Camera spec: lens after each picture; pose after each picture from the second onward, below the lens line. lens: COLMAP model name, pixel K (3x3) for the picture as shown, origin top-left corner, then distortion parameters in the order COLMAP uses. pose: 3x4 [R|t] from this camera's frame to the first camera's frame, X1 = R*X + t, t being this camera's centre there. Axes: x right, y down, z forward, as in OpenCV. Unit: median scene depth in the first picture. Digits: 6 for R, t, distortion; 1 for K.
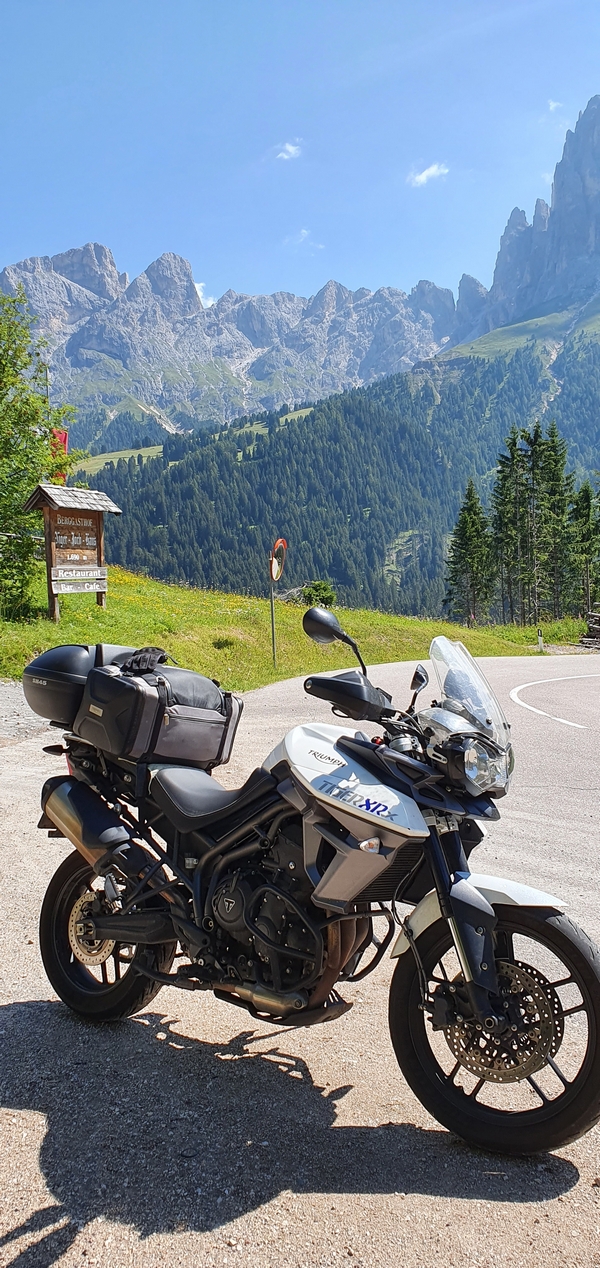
lens RADIAL K [[994.5, 0, 297.1], [0, 994.5, 622.8], [0, 0, 1]] dist [0.041274, -0.005653]
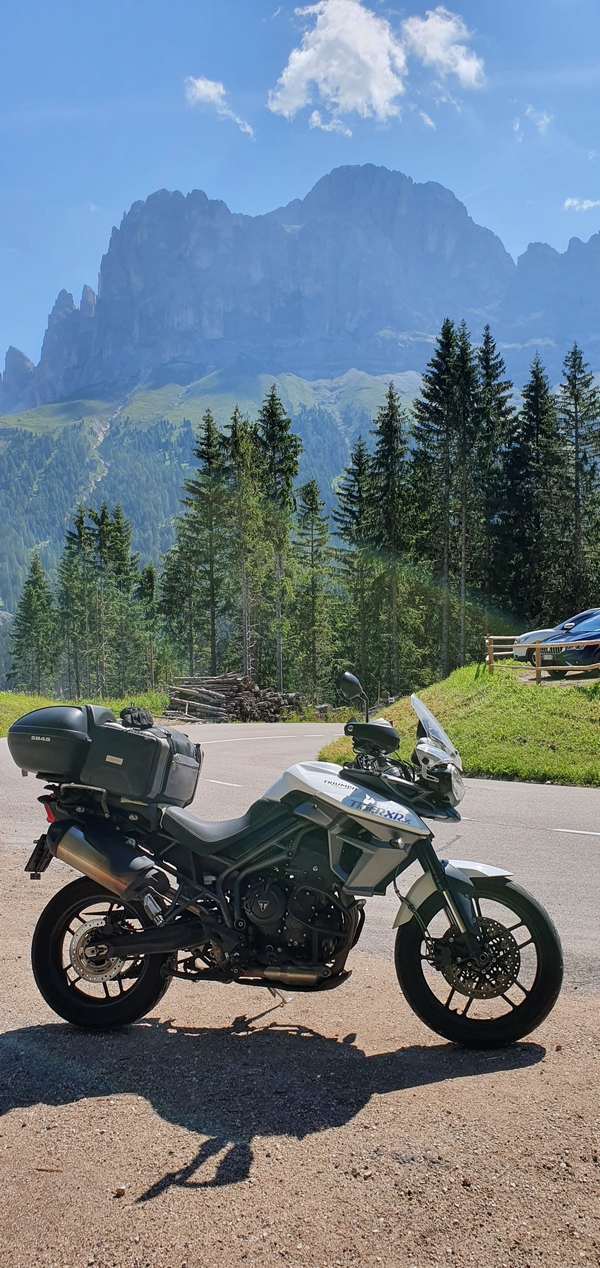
lens RADIAL K [[994.5, 0, 296.7], [0, 994.5, 648.4], [0, 0, 1]] dist [0.041274, -0.005653]
pose [[0.902020, 0.015896, 0.431401, -0.494102], [0.005563, 0.998811, -0.048435, 0.014168], [-0.431658, 0.046090, 0.900859, -0.152486]]
